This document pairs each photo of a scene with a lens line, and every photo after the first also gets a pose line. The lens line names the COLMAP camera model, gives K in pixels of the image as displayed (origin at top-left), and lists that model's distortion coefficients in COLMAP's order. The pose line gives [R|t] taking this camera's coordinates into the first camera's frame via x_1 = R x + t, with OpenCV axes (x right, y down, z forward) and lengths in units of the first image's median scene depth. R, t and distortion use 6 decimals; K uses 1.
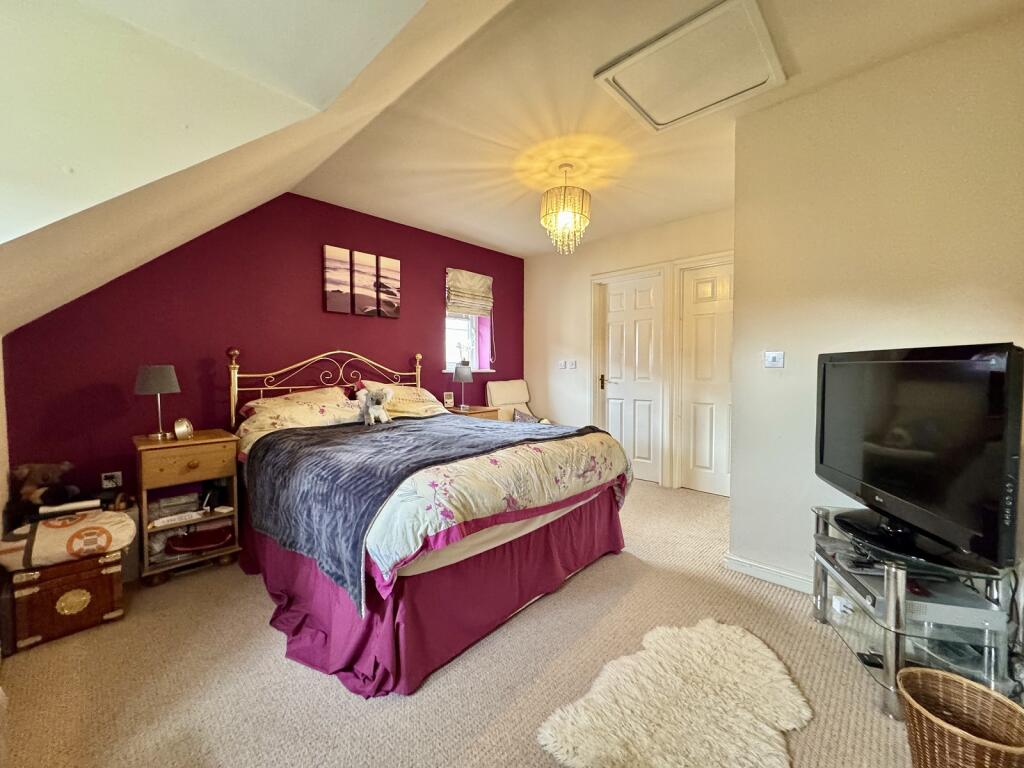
lens RADIAL K [[408.5, 0, 509.0], [0, 408.5, 383.4], [0, 0, 1]] dist [-0.002252, -0.000197]
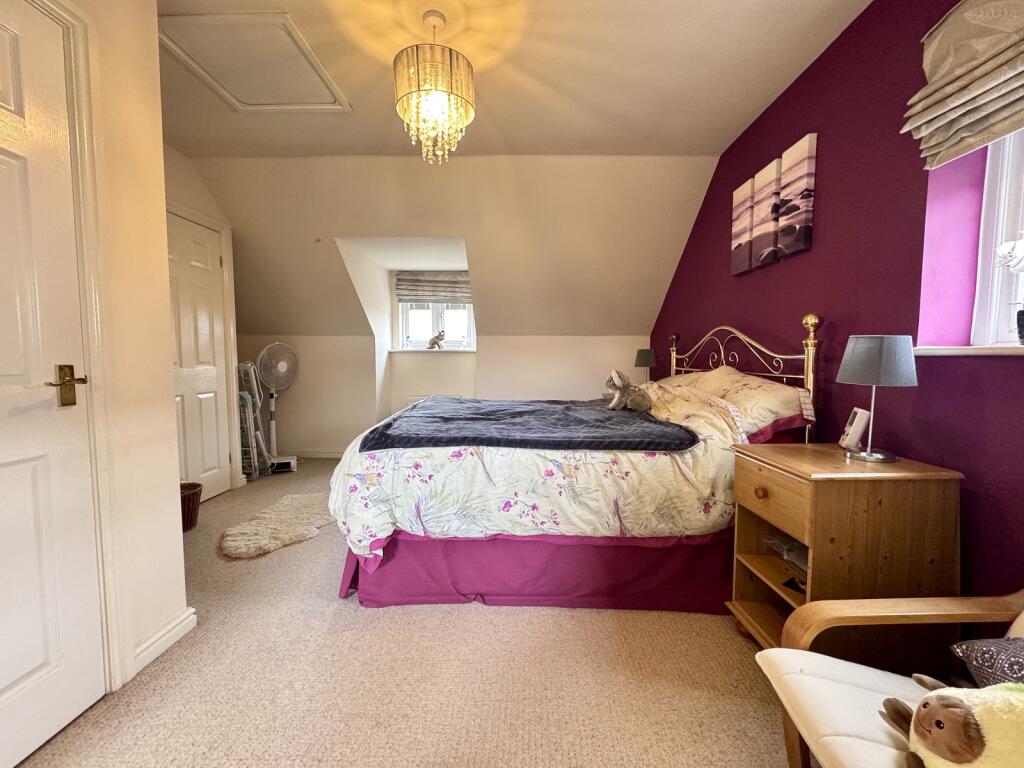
lens RADIAL K [[408.5, 0, 507.6], [0, 408.5, 383.5], [0, 0, 1]] dist [-0.002252, -0.000197]
pose [[-0.730095, 0.046617, -0.681754, 0.382135], [-0.025681, 0.995094, 0.095544, -0.032210], [0.682863, 0.087264, -0.725316, 1.185283]]
